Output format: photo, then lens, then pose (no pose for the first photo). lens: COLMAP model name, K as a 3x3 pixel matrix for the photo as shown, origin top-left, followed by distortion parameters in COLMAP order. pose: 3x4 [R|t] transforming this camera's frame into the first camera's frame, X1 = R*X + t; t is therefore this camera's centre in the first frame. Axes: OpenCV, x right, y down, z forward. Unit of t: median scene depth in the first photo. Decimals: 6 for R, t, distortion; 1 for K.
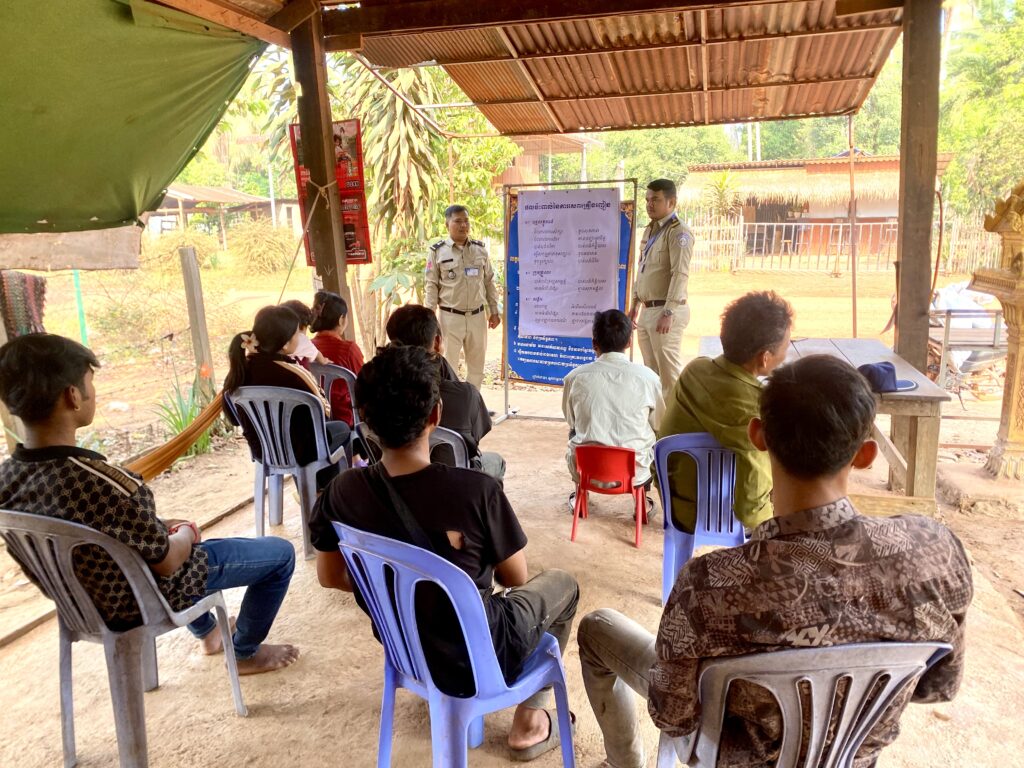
lens RADIAL K [[759.5, 0, 510.8], [0, 759.5, 387.0], [0, 0, 1]] dist [0.006755, -0.001718]
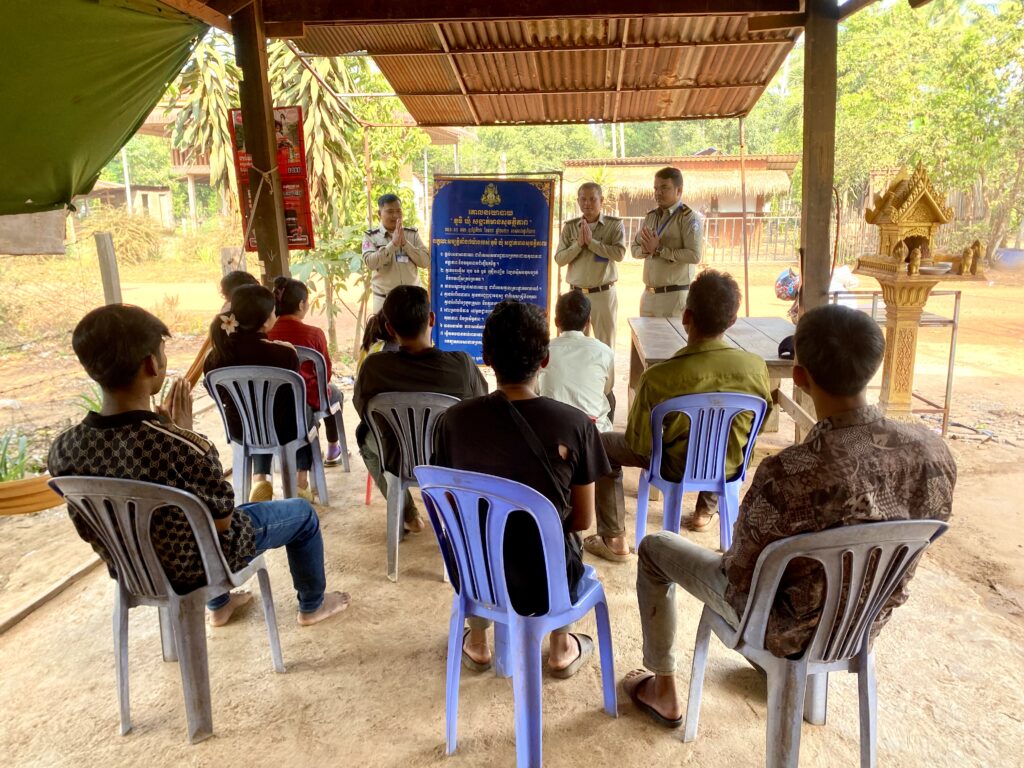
lens RADIAL K [[773.5, 0, 513.7], [0, 773.5, 379.7], [0, 0, 1]] dist [0.007311, 0.000618]
pose [[0.983875, -0.026400, 0.176900, -0.107407], [0.027156, 0.999629, -0.001855, 0.019310], [-0.176786, 0.006629, 0.984227, -0.056245]]
